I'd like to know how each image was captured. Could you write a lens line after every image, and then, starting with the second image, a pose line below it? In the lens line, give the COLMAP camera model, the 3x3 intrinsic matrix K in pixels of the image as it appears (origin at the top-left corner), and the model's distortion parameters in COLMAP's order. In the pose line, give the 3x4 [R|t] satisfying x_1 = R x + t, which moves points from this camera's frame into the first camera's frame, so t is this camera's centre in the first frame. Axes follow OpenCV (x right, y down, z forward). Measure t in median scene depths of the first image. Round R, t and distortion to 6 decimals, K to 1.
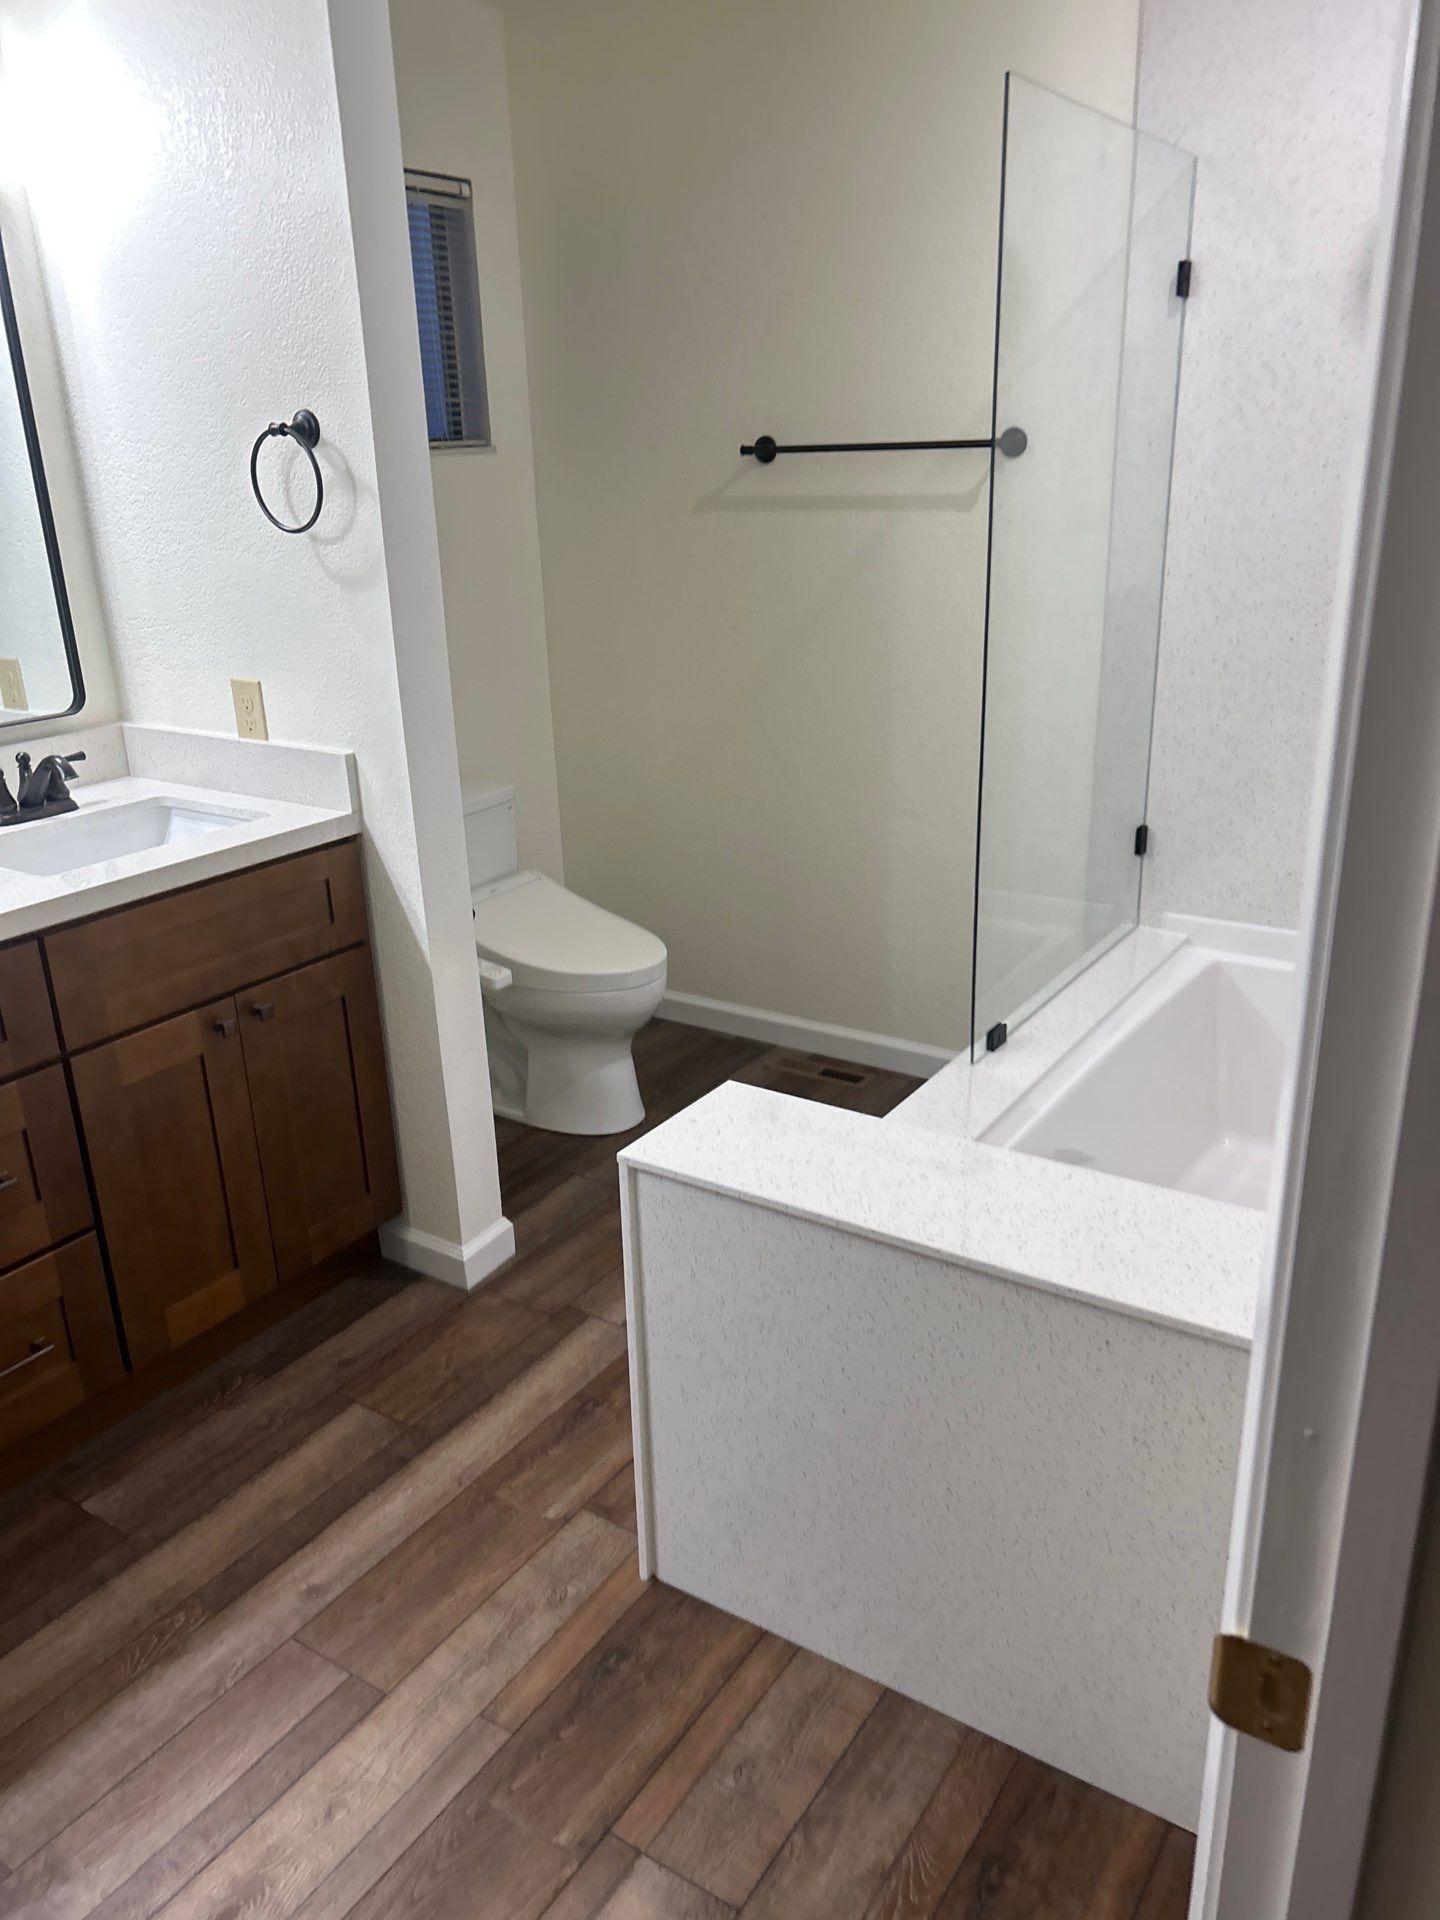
lens RADIAL K [[1446.7, 0, 707.0], [0, 1446.7, 980.2], [0, 0, 1]] dist [0.043533, -0.047402]
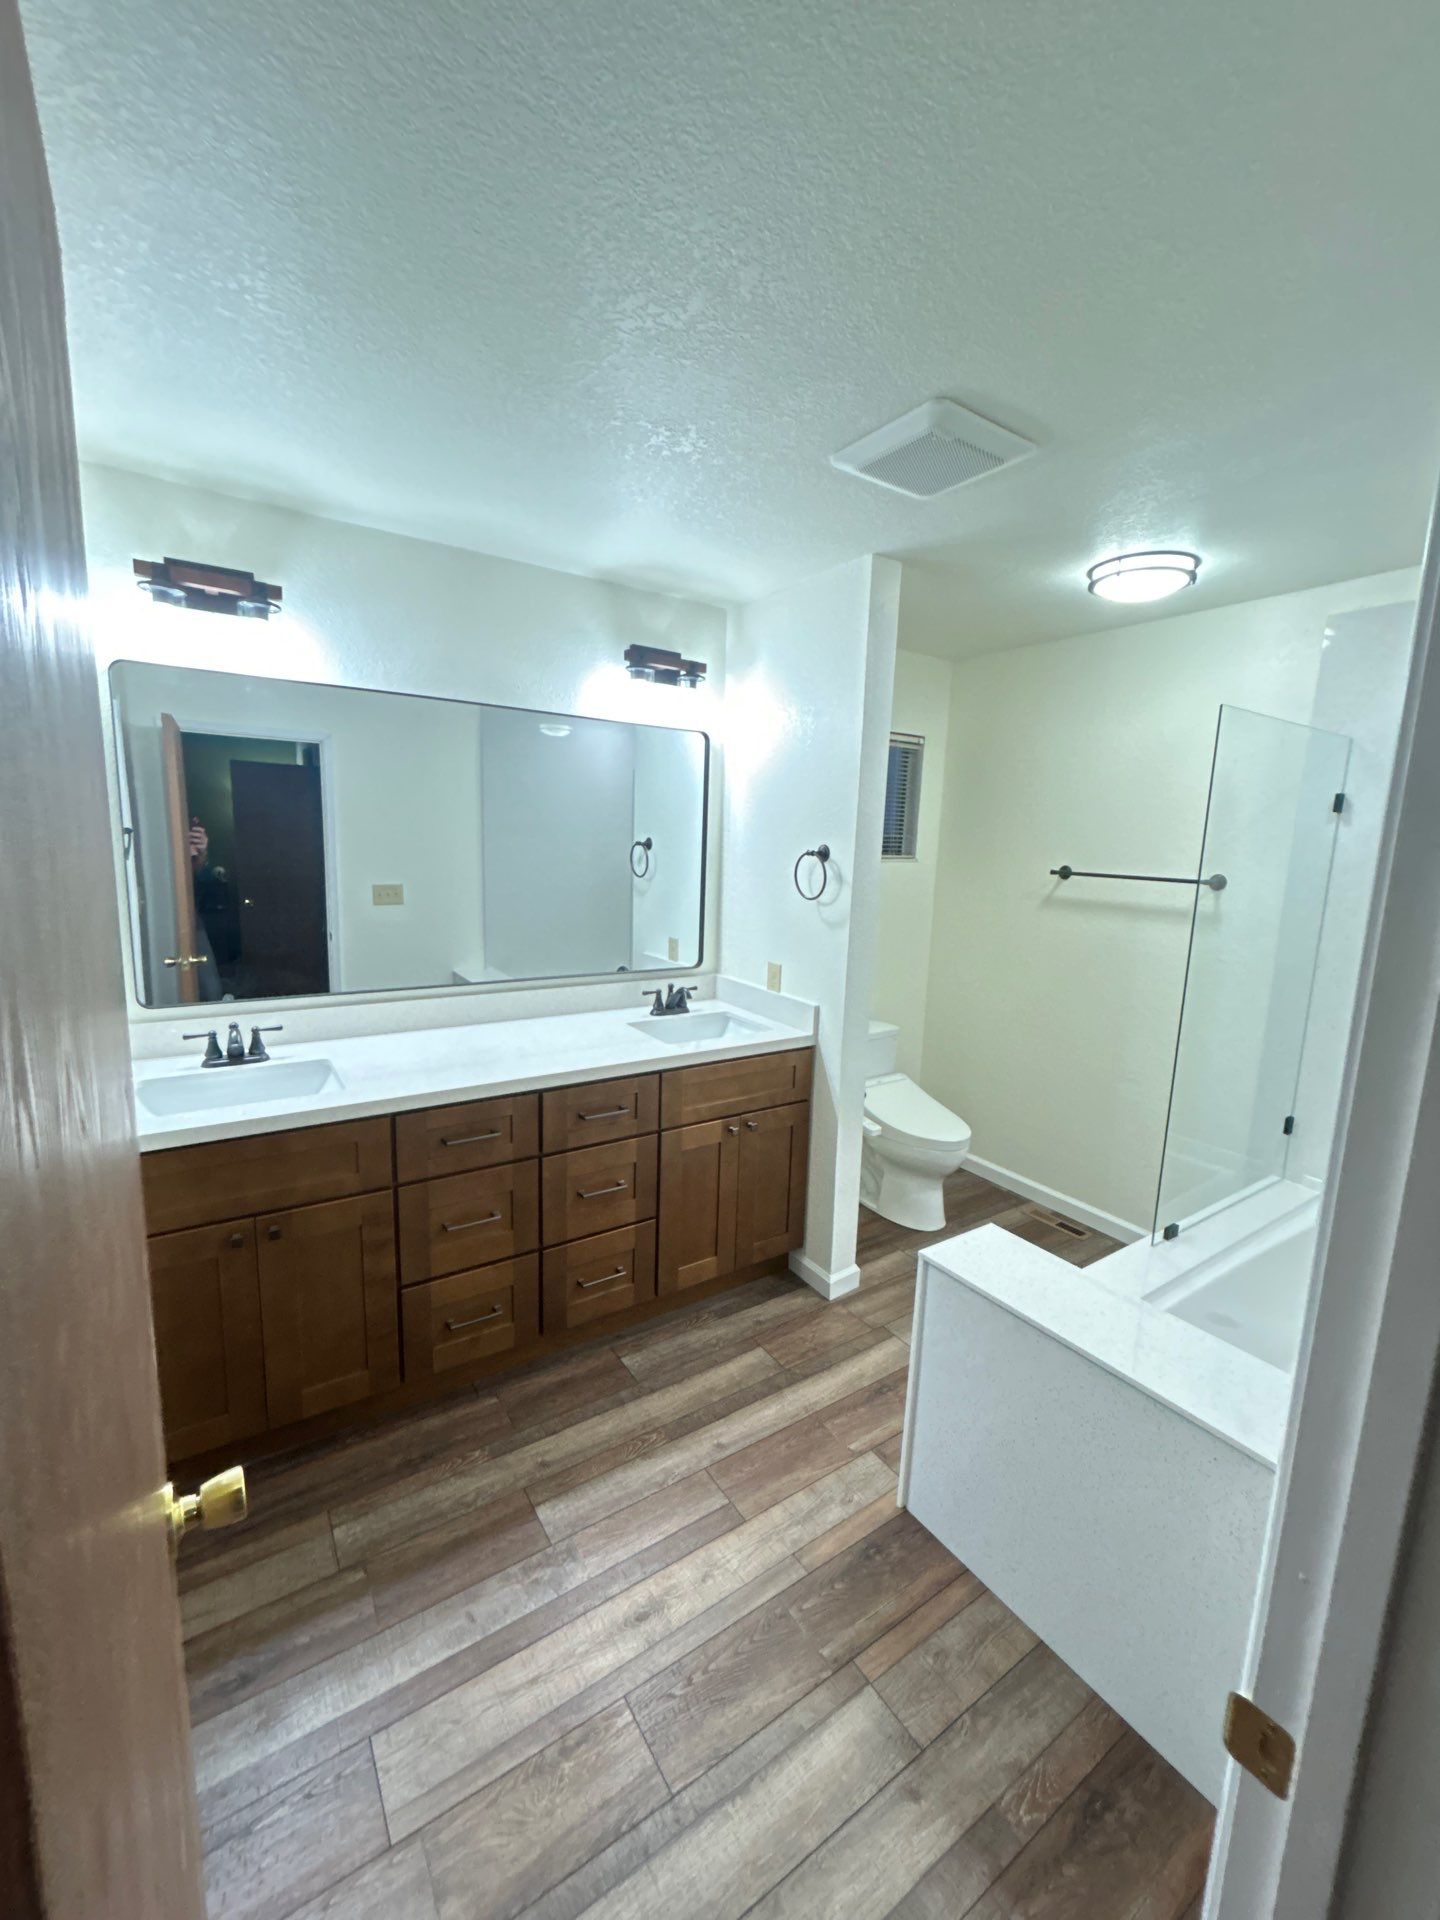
lens RADIAL K [[775.0, 0, 719.4], [0, 775.0, 958.4], [0, 0, 1]] dist [-0.003606, 0.002464]
pose [[0.921825, 0.122207, -0.367838, 0.015797], [-0.192049, 0.968324, -0.159581, -0.024571], [0.336684, 0.217749, 0.916095, -0.039955]]
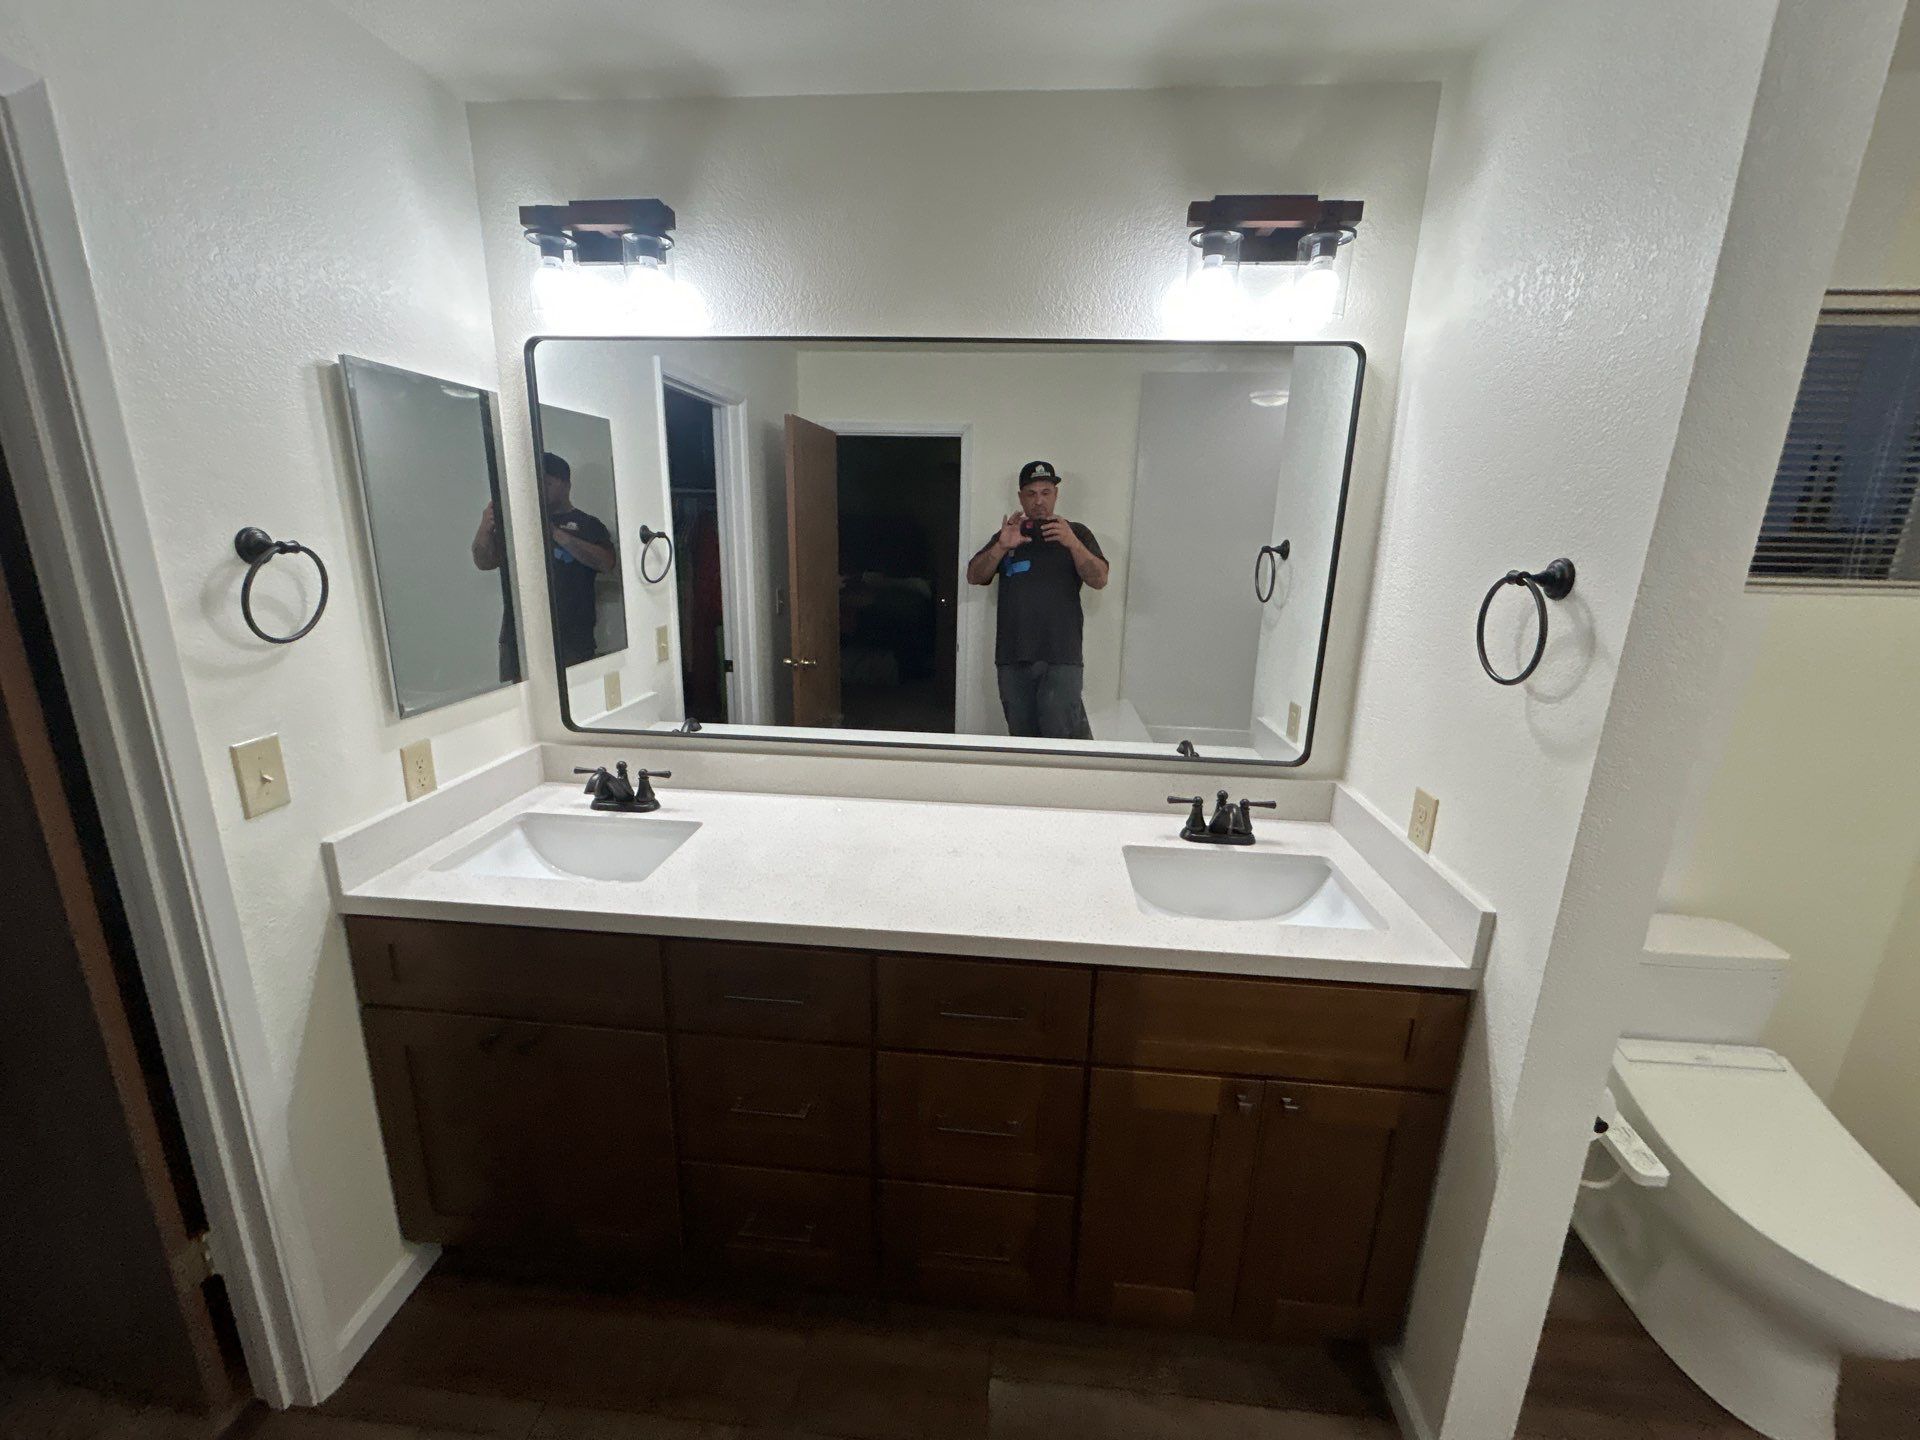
lens RADIAL K [[775.0, 0, 953.6], [0, 775.0, 719.0], [0, 0, 1]] dist [-0.003606, 0.002464]
pose [[0.479279, 0.258136, -0.838843, -0.031241], [-0.339227, 0.935976, 0.094207, -0.215771], [0.809455, 0.239407, 0.536160, 0.462129]]
